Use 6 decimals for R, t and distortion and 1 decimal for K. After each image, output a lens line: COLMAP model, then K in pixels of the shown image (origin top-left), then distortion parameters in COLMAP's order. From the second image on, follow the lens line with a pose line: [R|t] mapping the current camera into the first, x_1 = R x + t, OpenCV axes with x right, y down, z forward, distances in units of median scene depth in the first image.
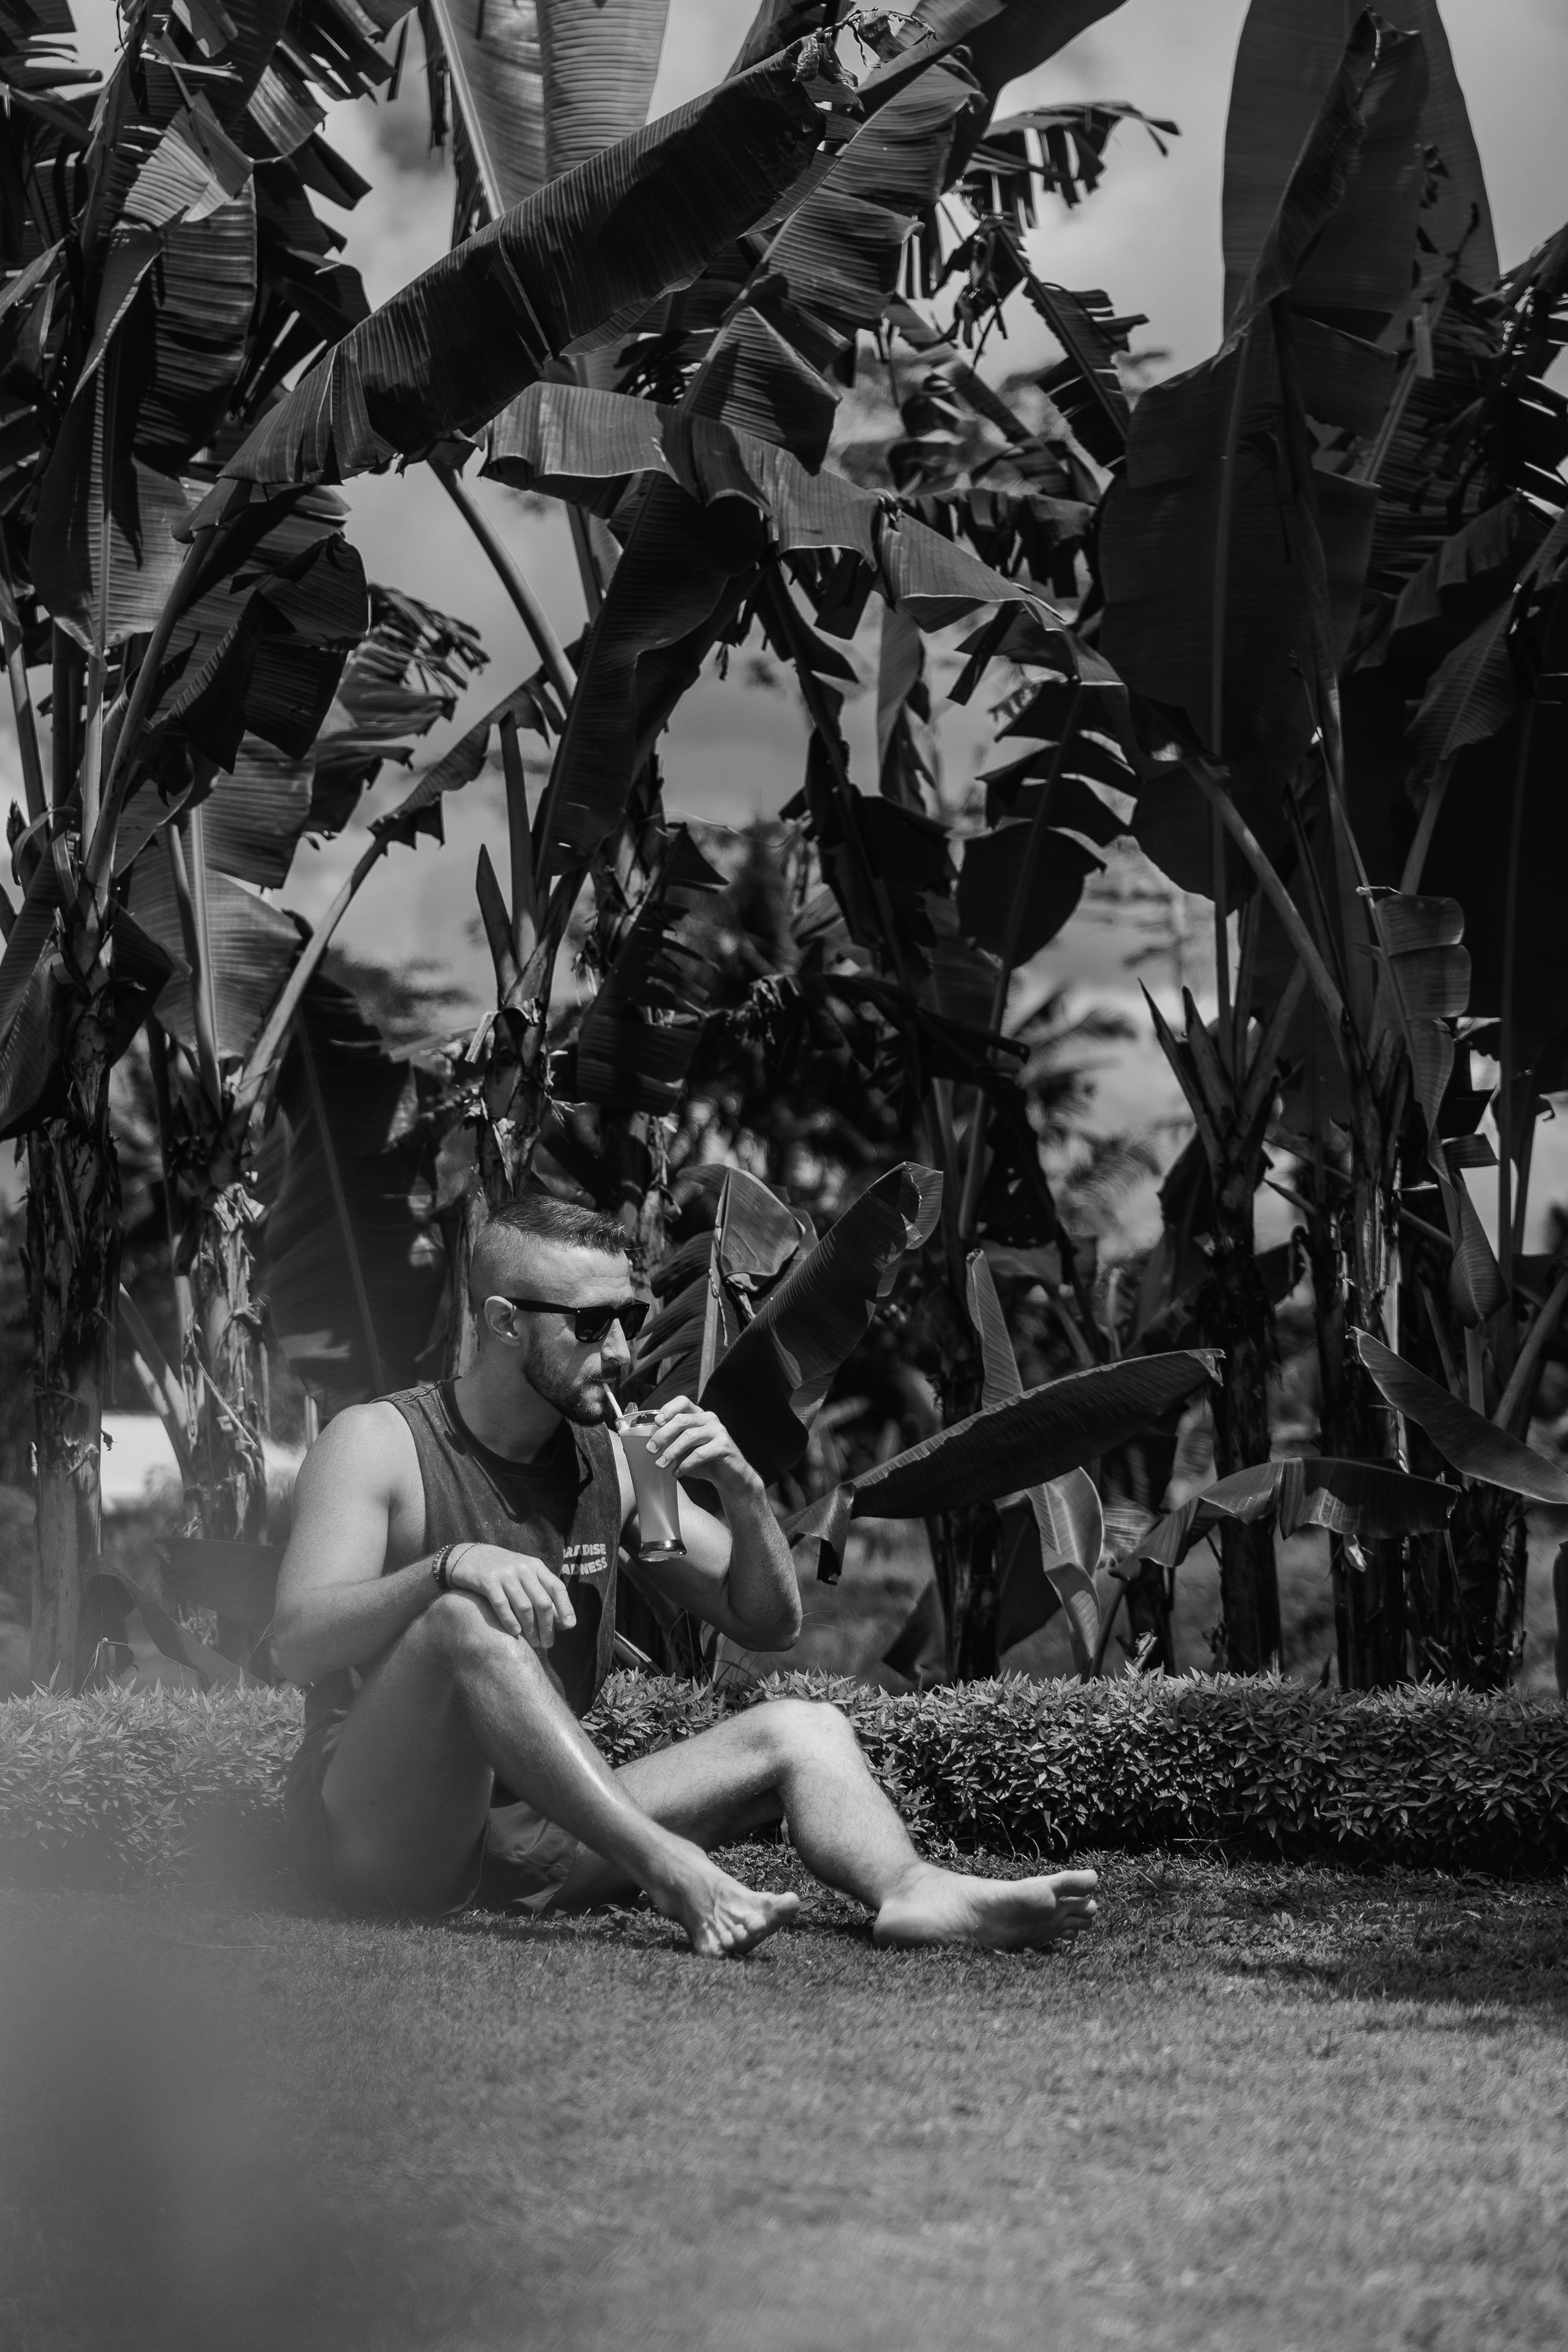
lens RADIAL K [[4703.0, 0, 784.0], [0, 4703.0, 1176.6], [0, 0, 1]] dist [0.019004, 0.000000]
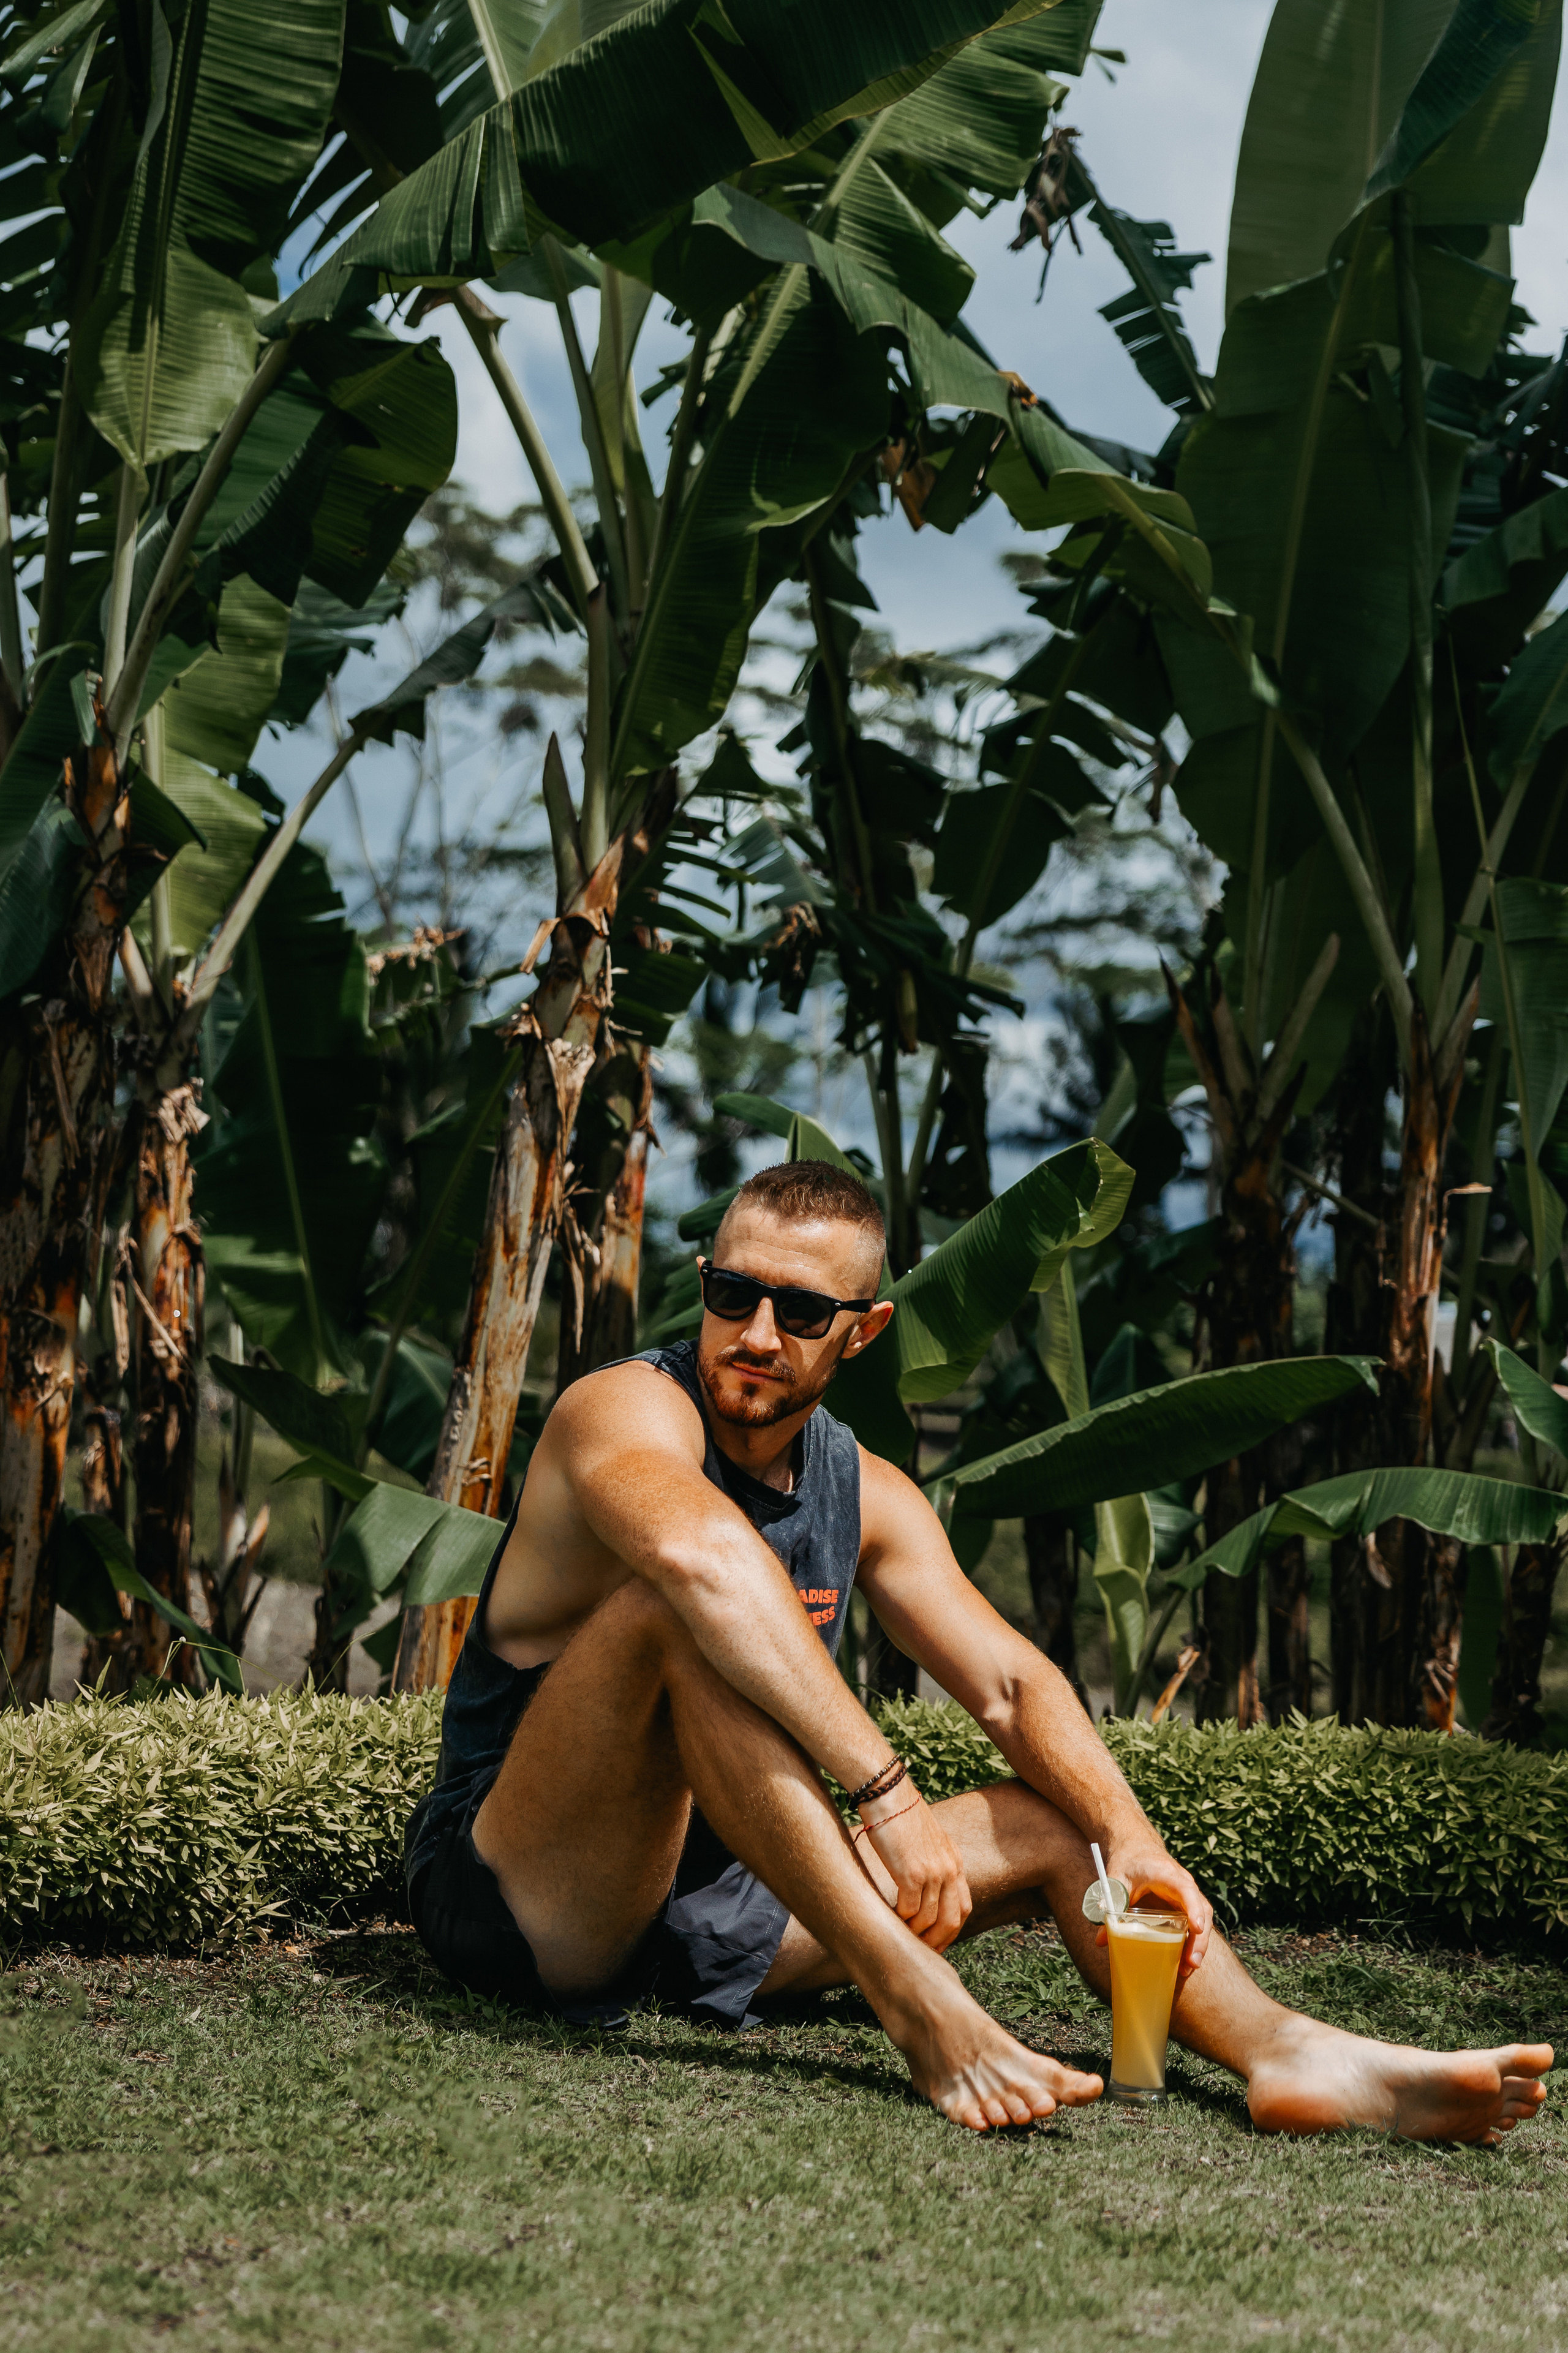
lens RADIAL K [[3649.4, 0, 768.9], [0, 3649.4, 1230.0], [0, 0, 1]] dist [0.038112, 0.000000]
pose [[0.986961, 0.071994, 0.143960, -0.120417], [-0.075432, 0.996978, 0.018563, 0.008014], [-0.142189, -0.029180, 0.989409, 0.316866]]
